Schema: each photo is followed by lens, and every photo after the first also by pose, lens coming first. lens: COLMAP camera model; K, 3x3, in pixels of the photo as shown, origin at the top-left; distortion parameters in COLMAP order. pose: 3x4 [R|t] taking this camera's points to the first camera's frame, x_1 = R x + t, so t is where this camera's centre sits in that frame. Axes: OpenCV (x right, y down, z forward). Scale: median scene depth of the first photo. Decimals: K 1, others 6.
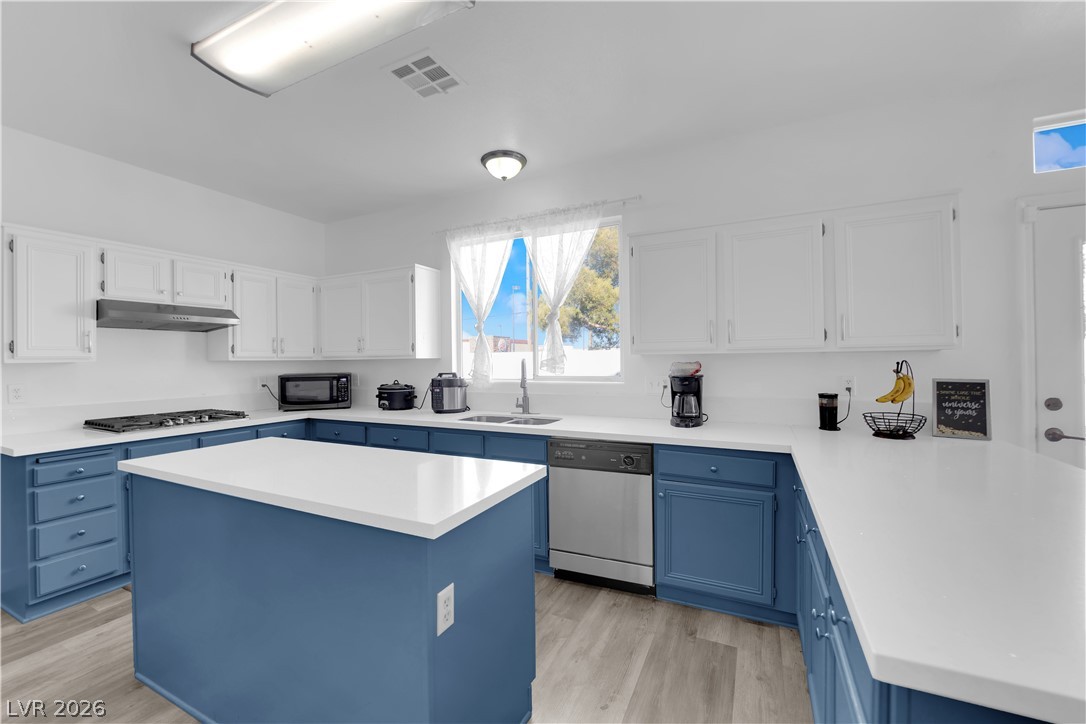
lens RADIAL K [[434.7, 0, 543.4], [0, 434.7, 362.8], [0, 0, 1]] dist [-0.011027, -0.003175]
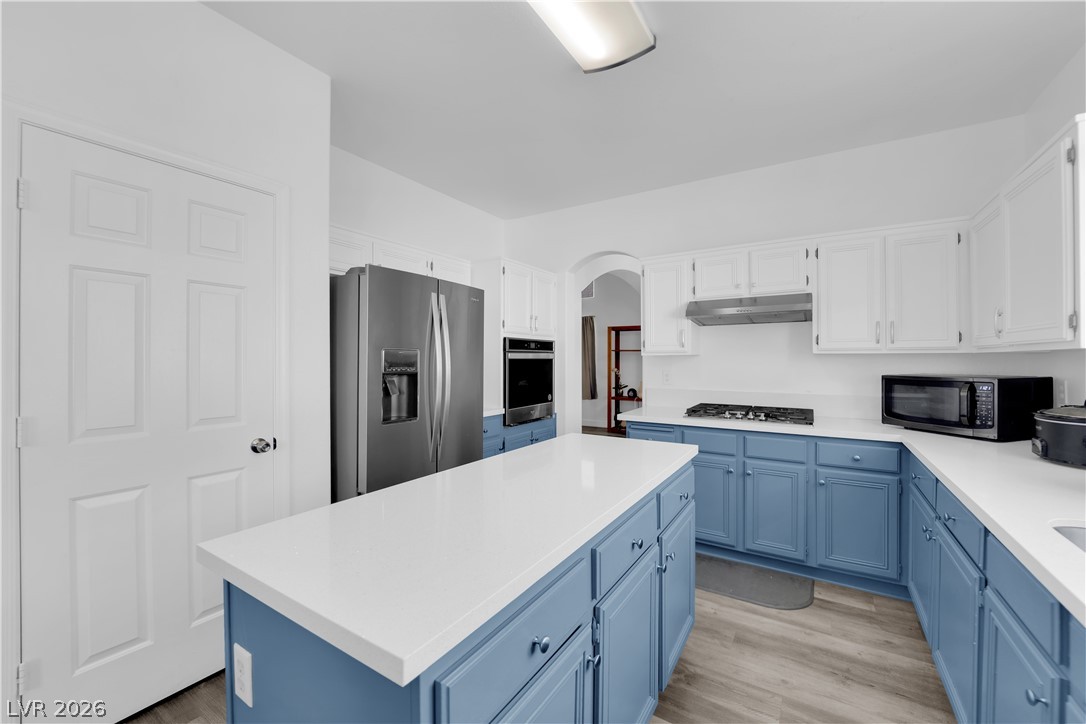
lens RADIAL K [[434.7, 0, 545.4], [0, 434.7, 356.9], [0, 0, 1]] dist [-0.011027, -0.003175]
pose [[-0.114222, 0.007123, -0.993430, 0.180104], [-0.003490, 0.999965, 0.007571, -0.003978], [0.993449, 0.004332, -0.114193, 0.643504]]
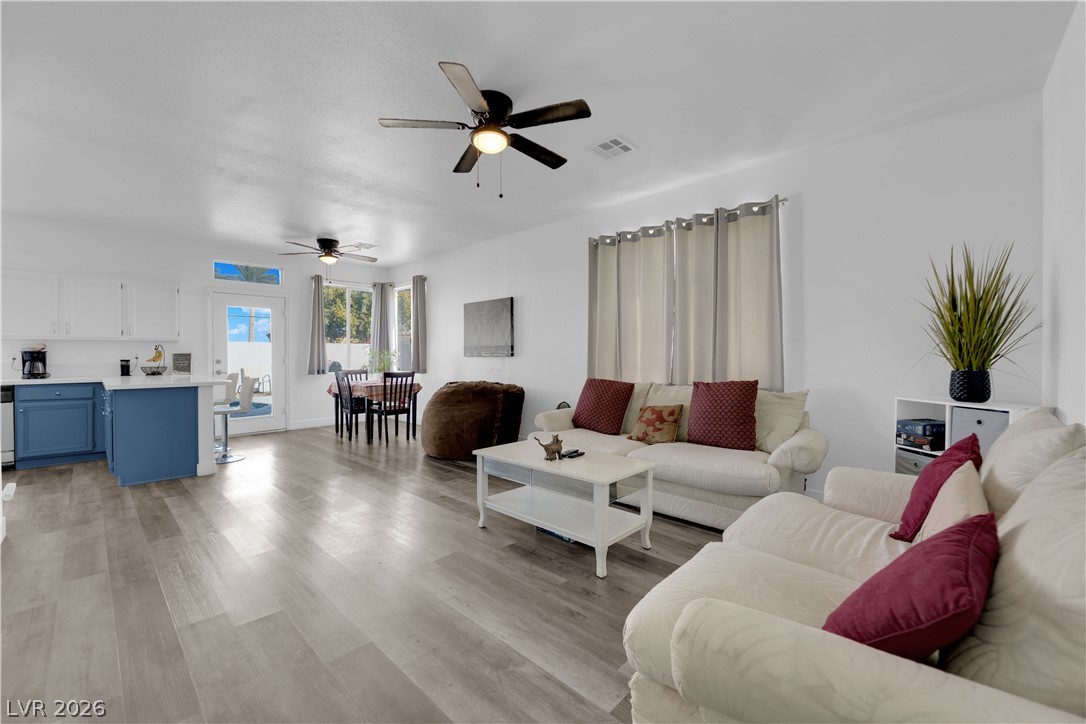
lens RADIAL K [[434.7, 0, 536.4], [0, 434.7, 357.8], [0, 0, 1]] dist [-0.011027, -0.003175]
pose [[0.305388, 0.004729, 0.952216, -0.632266], [0.004636, 0.999968, -0.006453, 0.070250], [-0.952217, 0.006385, 0.305356, -1.342176]]
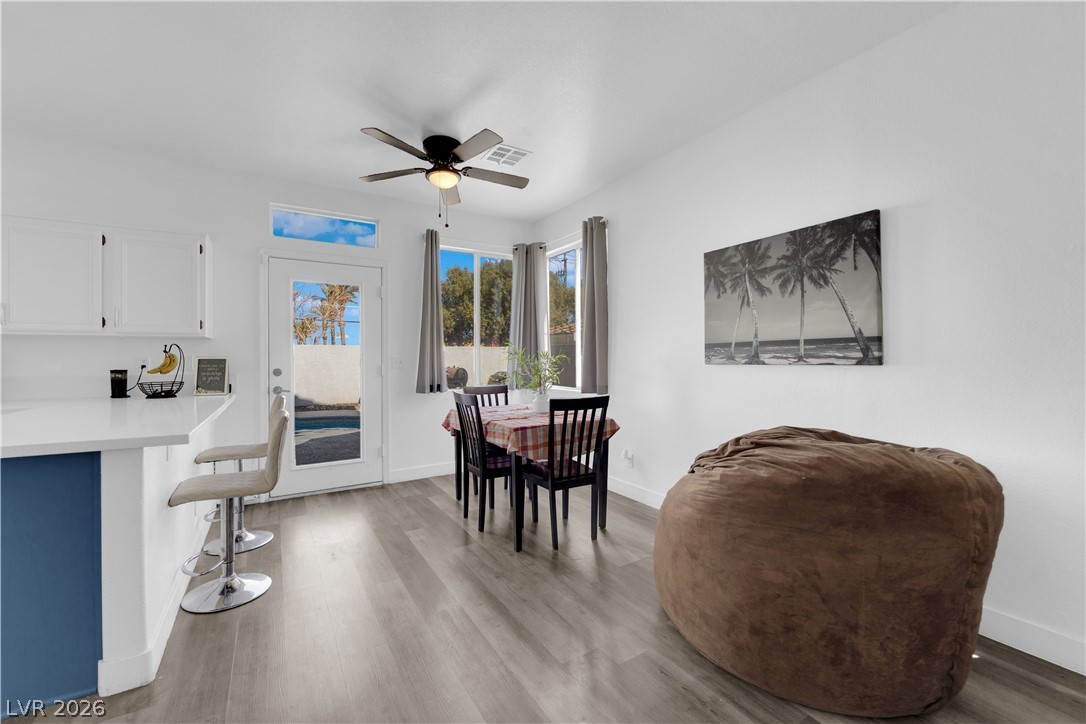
lens RADIAL K [[434.7, 0, 538.2], [0, 434.7, 356.3], [0, 0, 1]] dist [-0.011027, -0.003175]
pose [[0.544127, 0.015676, 0.838856, 0.218483], [0.003382, 0.999776, -0.020877, 0.051121], [-0.838996, 0.014197, 0.543953, -0.587876]]
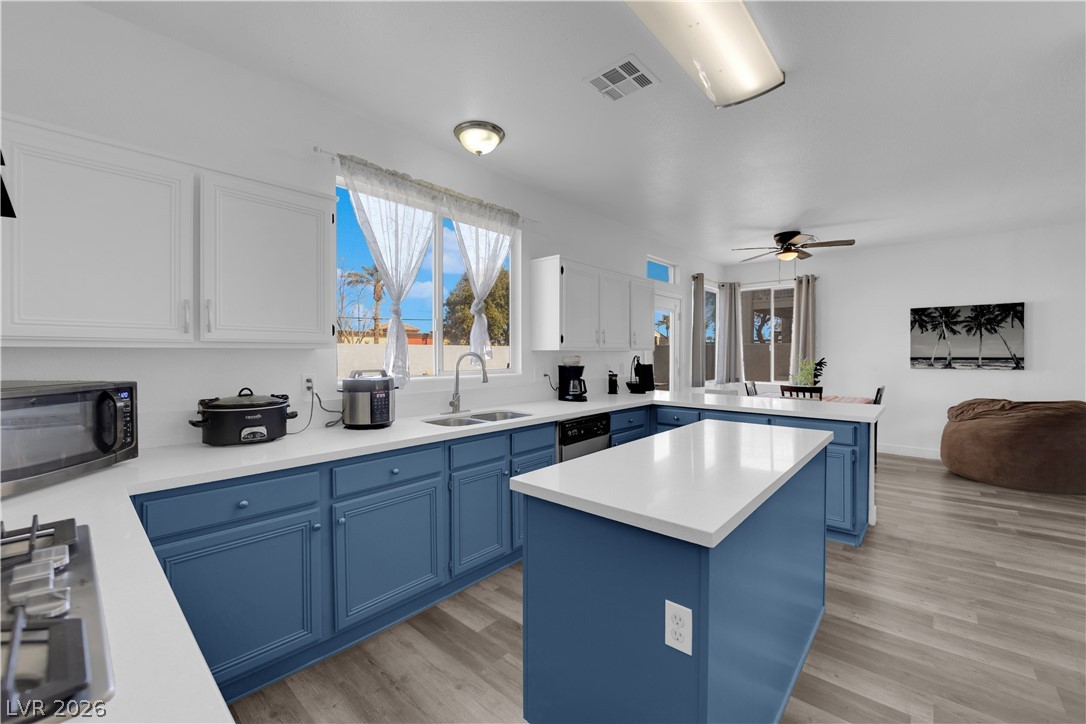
lens RADIAL K [[434.7, 0, 536.6], [0, 434.7, 366.0], [0, 0, 1]] dist [-0.011027, -0.003175]
pose [[0.279071, -0.015724, 0.960142, -0.950421], [0.003736, 0.999876, 0.015288, 0.006815], [-0.960263, -0.000679, 0.279095, 0.643426]]
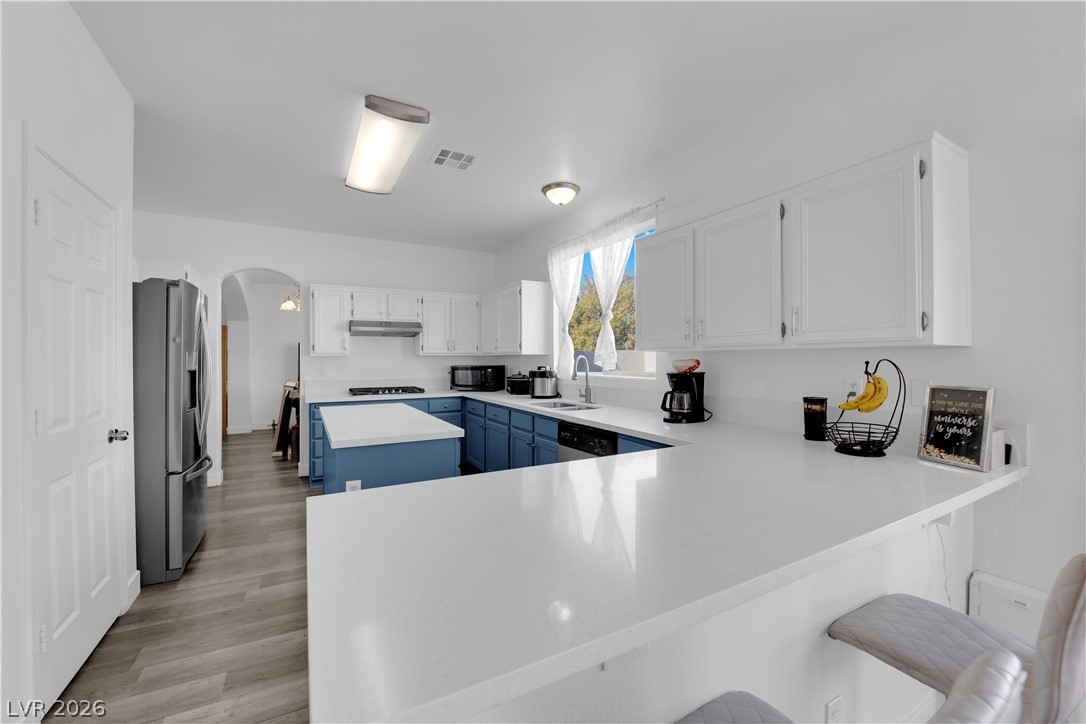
lens RADIAL K [[434.7, 0, 543.3], [0, 434.7, 361.7], [0, 0, 1]] dist [-0.011027, -0.003175]
pose [[0.816139, 0.013313, -0.577702, 0.579345], [-0.009055, 0.999906, 0.010251, -0.002682], [0.577784, -0.003135, 0.816184, -0.008882]]
